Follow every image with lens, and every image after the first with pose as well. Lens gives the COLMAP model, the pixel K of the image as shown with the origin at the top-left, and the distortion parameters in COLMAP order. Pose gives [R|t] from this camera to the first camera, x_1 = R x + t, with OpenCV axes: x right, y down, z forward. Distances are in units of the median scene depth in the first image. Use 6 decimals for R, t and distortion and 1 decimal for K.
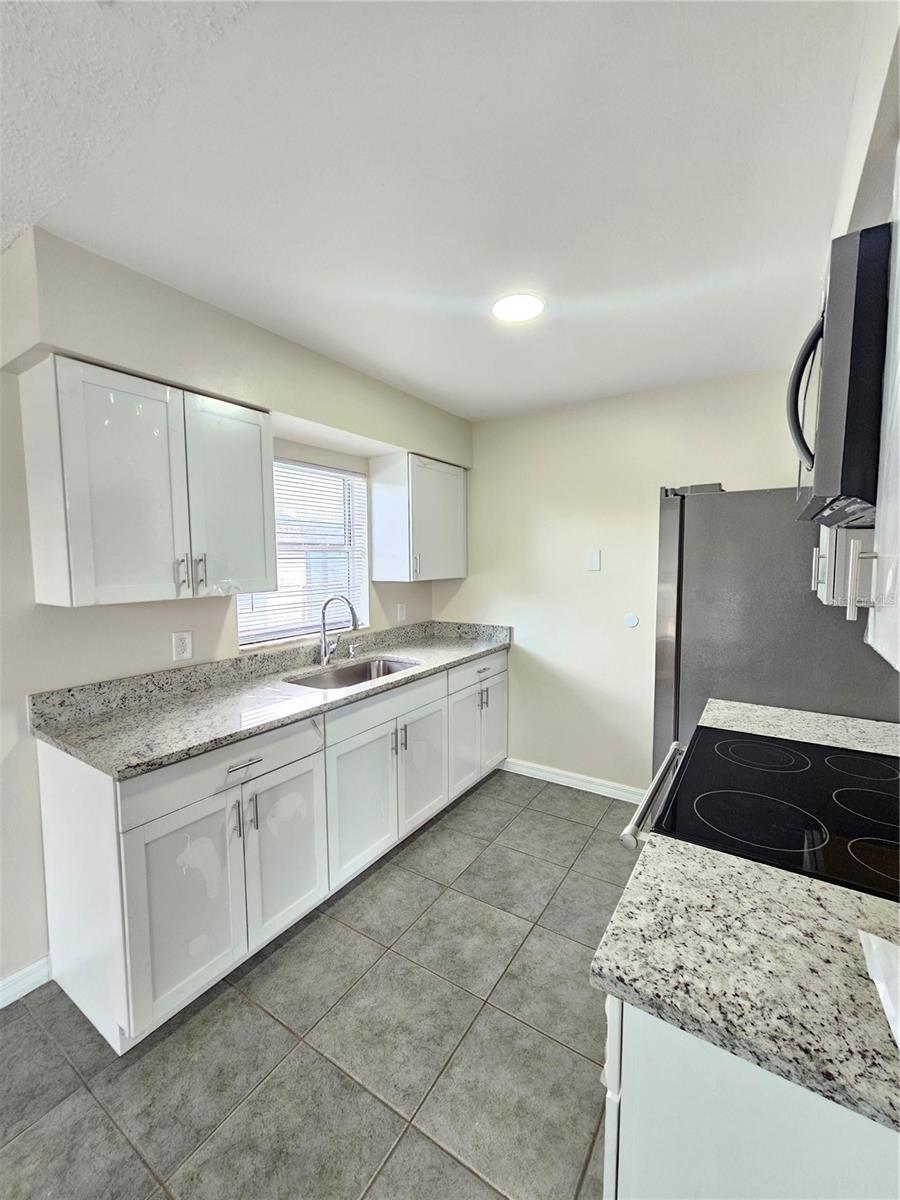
lens RADIAL K [[489.6, 0, 447.7], [0, 489.6, 595.1], [0, 0, 1]] dist [-0.001913, -0.000800]
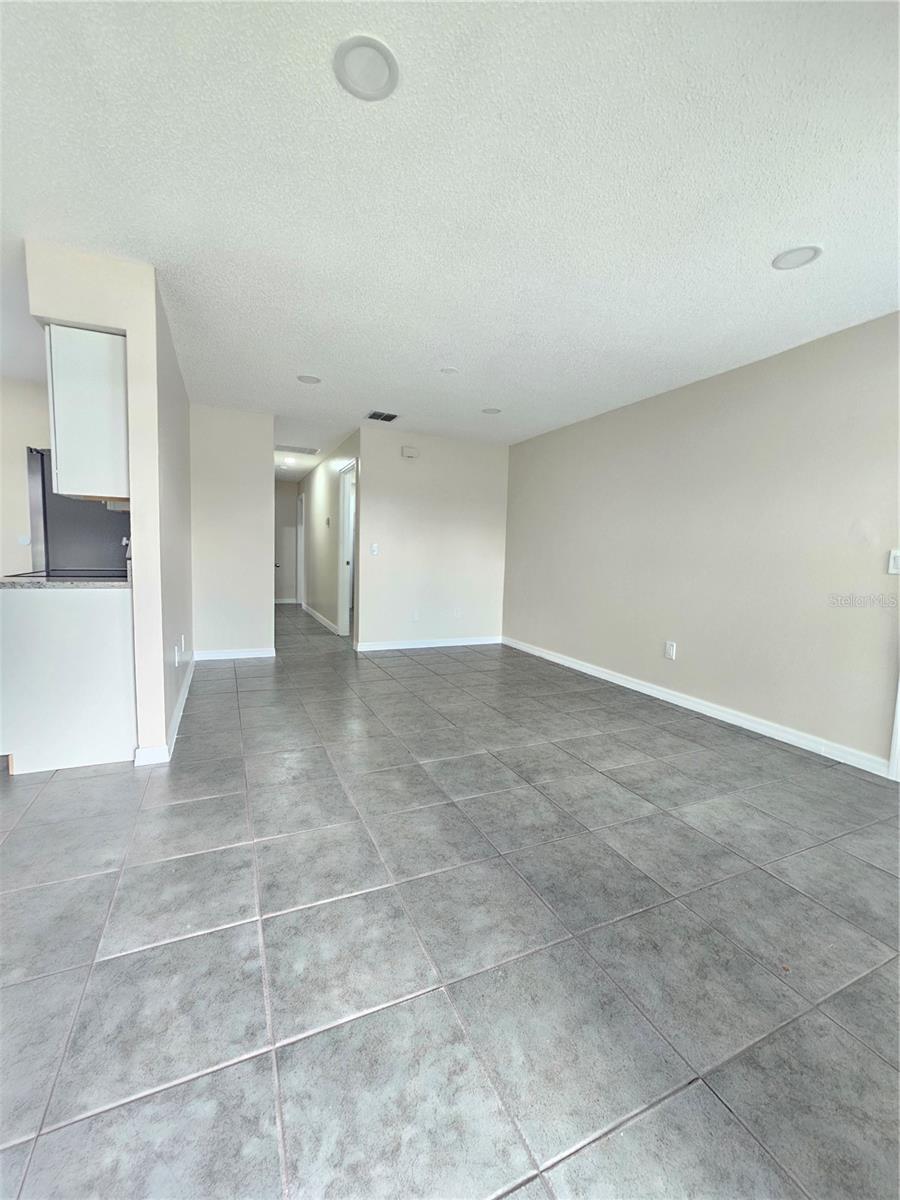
lens RADIAL K [[487.6, 0, 445.3], [0, 487.6, 596.3], [0, 0, 1]] dist [0.000207, -0.000351]
pose [[0.539718, -0.056112, 0.839974, -0.205921], [0.033320, 0.998418, 0.045287, 0.237720], [-0.841186, 0.003545, 0.540734, -0.997592]]
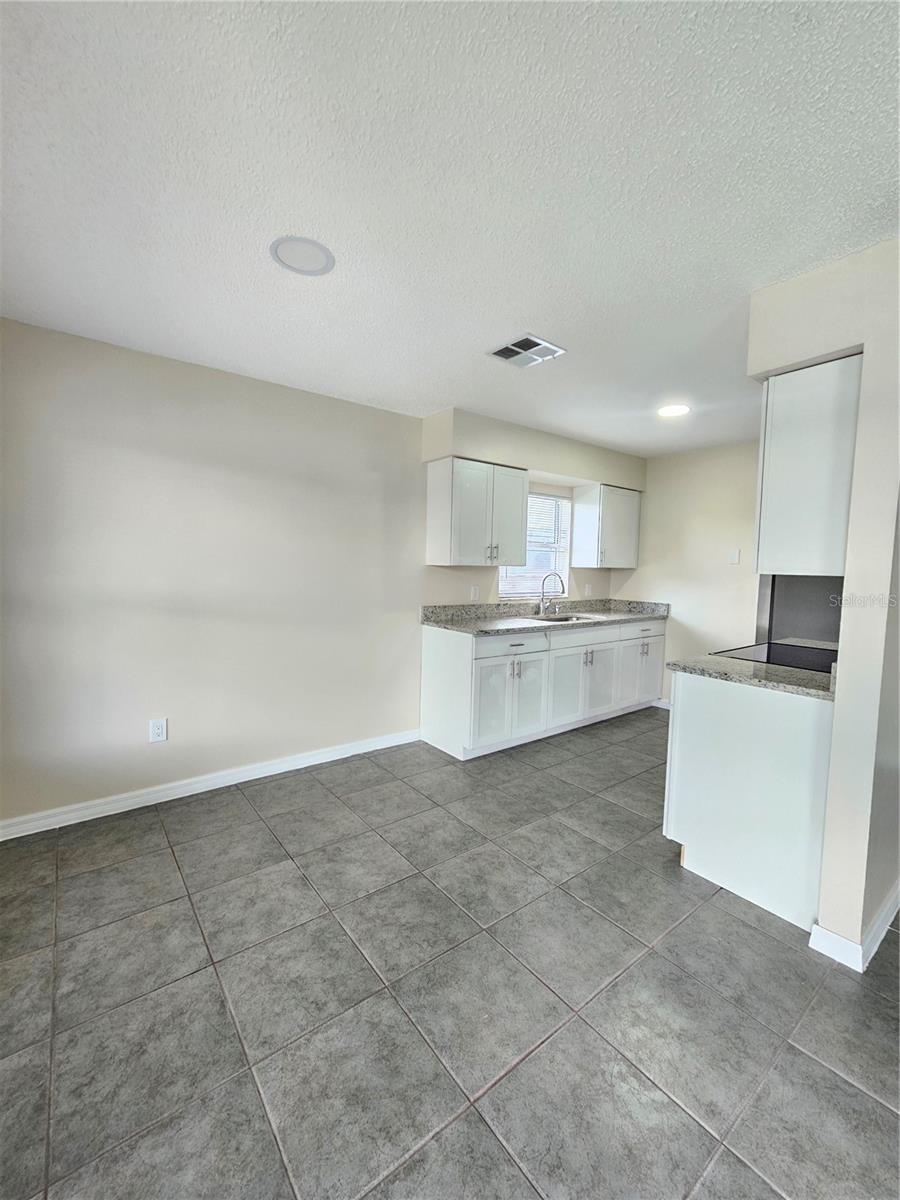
lens RADIAL K [[491.5, 0, 450.0], [0, 491.5, 600.0], [0, 0, 1]] dist [-0.003559, -0.000451]
pose [[0.944369, 0.050478, -0.324992, -0.009339], [-0.052192, 0.998631, 0.003449, 0.117752], [0.324721, 0.013705, 0.945710, -0.771988]]
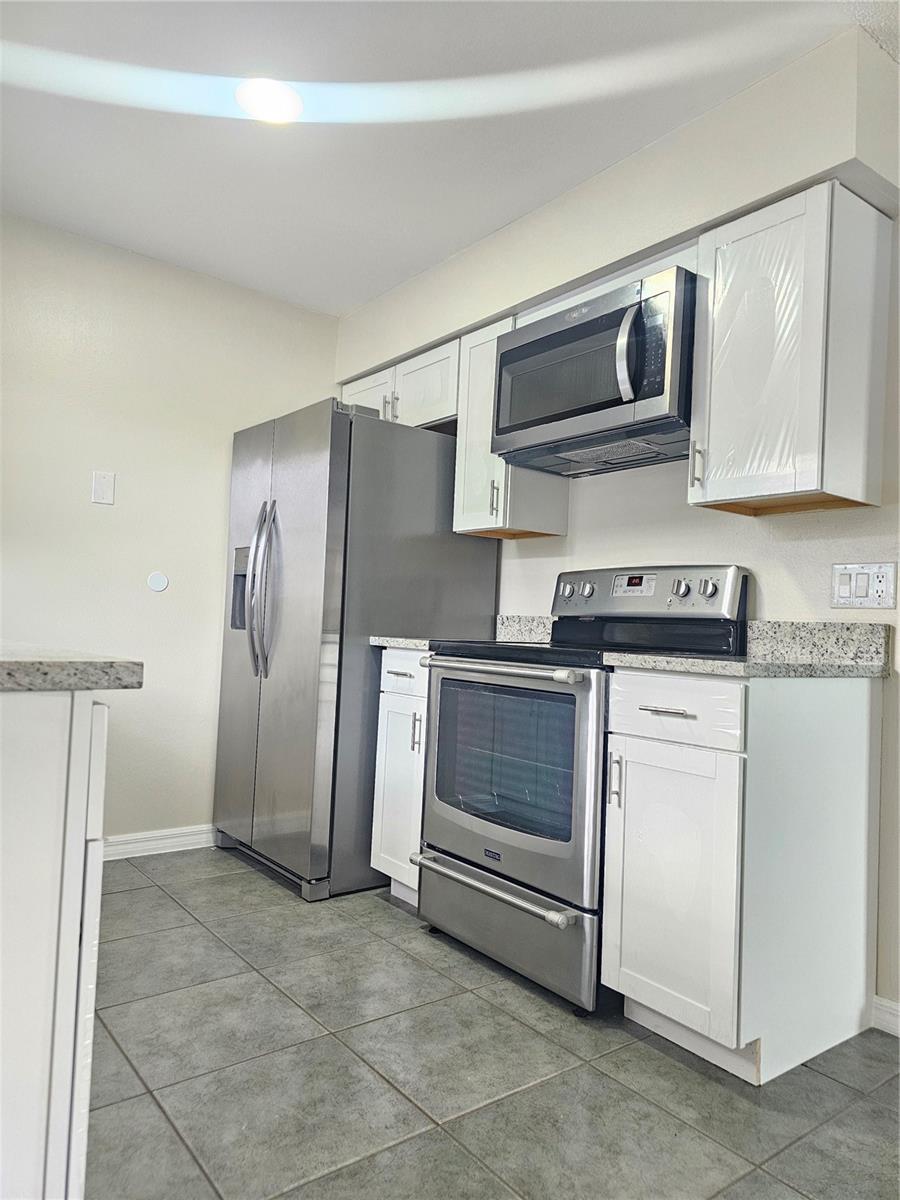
lens RADIAL K [[807.1, 0, 450.0], [0, 807.1, 600.0], [0, 0, 1]] dist [0.000801, -0.000367]
pose [[0.329390, 0.048049, 0.942971, -0.702619], [0.030354, 0.997649, -0.061439, 0.203944], [-0.943706, 0.048860, 0.327157, 0.305155]]
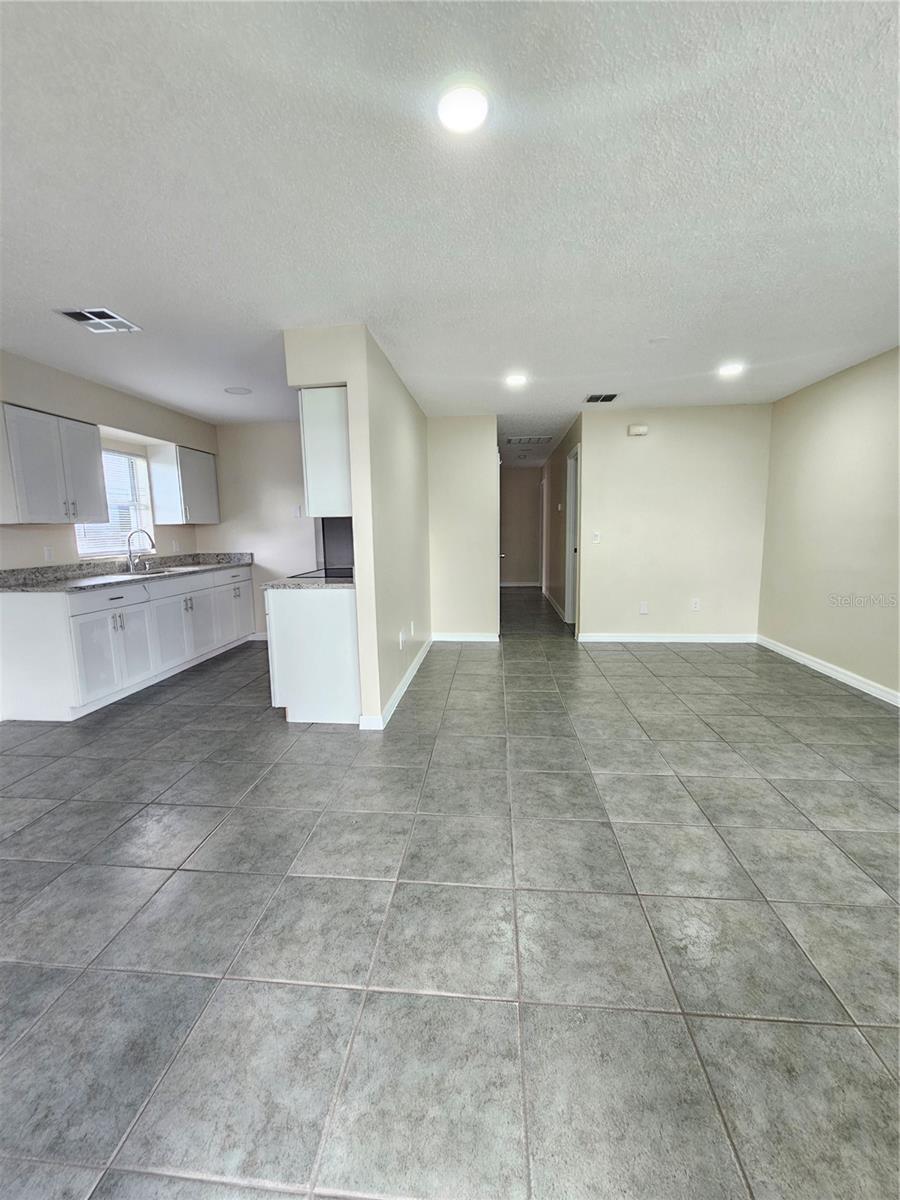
lens RADIAL K [[489.6, 0, 447.7], [0, 489.6, 595.1], [0, 0, 1]] dist [-0.001913, -0.000800]
pose [[0.887257, -0.074434, 0.455231, -0.069765], [0.049232, 0.996538, 0.066988, 0.187056], [-0.458642, -0.037024, 0.887850, -1.144812]]
